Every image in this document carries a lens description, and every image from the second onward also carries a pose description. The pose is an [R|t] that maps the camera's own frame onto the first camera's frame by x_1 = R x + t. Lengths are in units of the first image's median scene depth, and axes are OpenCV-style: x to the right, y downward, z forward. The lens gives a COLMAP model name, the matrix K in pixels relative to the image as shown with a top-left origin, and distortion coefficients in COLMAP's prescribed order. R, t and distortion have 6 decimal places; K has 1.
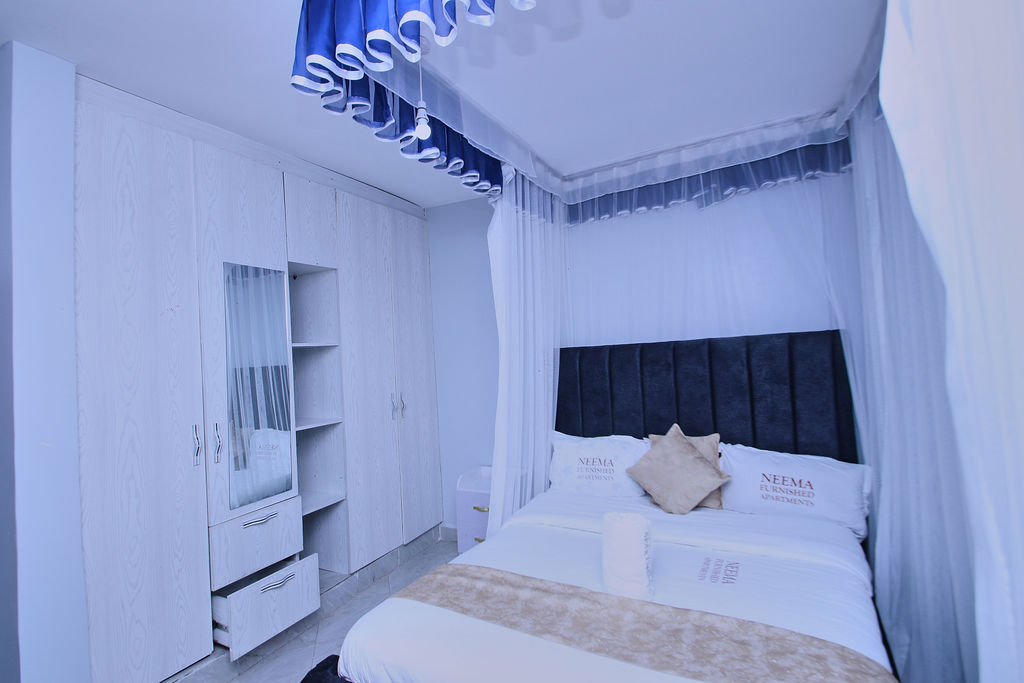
lens RADIAL K [[473.4, 0, 510.6], [0, 473.4, 329.5], [0, 0, 1]] dist [0.018329, -0.019323]
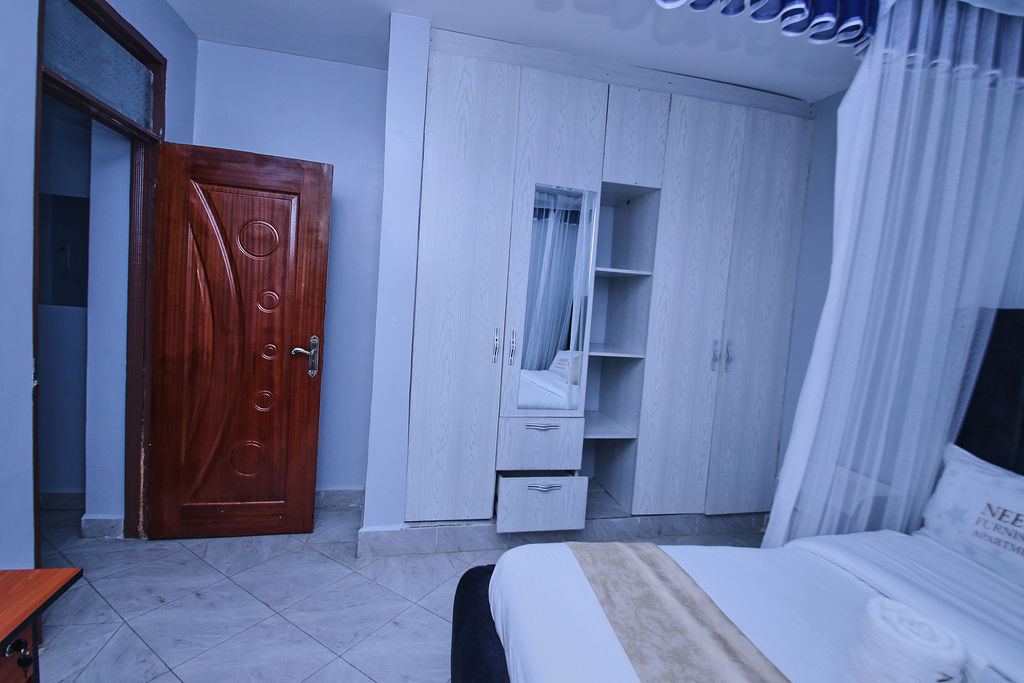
lens RADIAL K [[473.4, 0, 510.6], [0, 473.4, 329.5], [0, 0, 1]] dist [0.018329, -0.019323]
pose [[0.639074, 0.152904, -0.753794, 0.179711], [-0.073595, 0.987700, 0.137956, 0.033703], [0.765616, -0.032689, 0.642467, 0.224762]]
